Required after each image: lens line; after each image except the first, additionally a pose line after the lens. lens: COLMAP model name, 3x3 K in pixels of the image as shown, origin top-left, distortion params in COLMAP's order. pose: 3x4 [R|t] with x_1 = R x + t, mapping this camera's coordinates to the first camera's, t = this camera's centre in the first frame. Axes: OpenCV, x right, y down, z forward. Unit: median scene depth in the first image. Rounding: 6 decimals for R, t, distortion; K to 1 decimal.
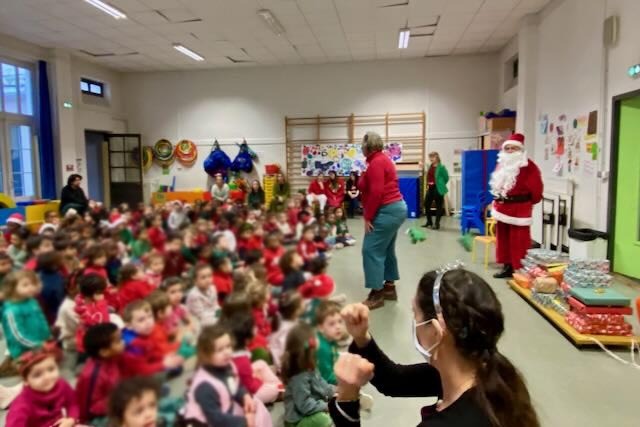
lens RADIAL K [[398.5, 0, 314.3], [0, 398.5, 191.5], [0, 0, 1]] dist [0.044031, -0.006318]
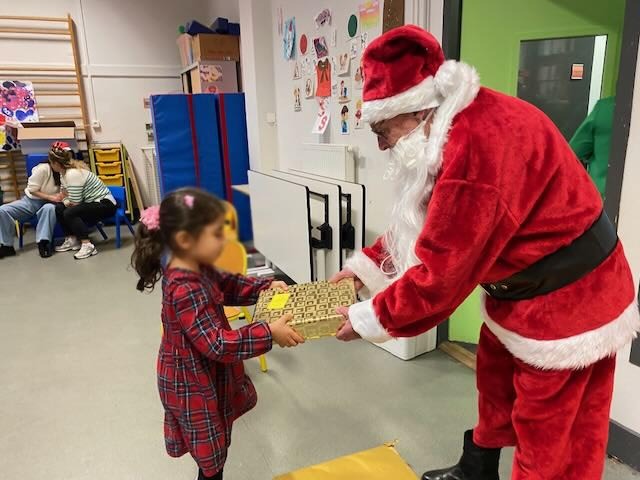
lens RADIAL K [[488.7, 0, 329.6], [0, 488.7, 239.5], [0, 0, 1]] dist [-0.000897, 0.012520]
pose [[0.809612, -0.141908, 0.569552, 0.148771], [0.056644, 0.984695, 0.164826, -0.010948], [-0.584225, -0.101183, 0.805259, 0.299733]]
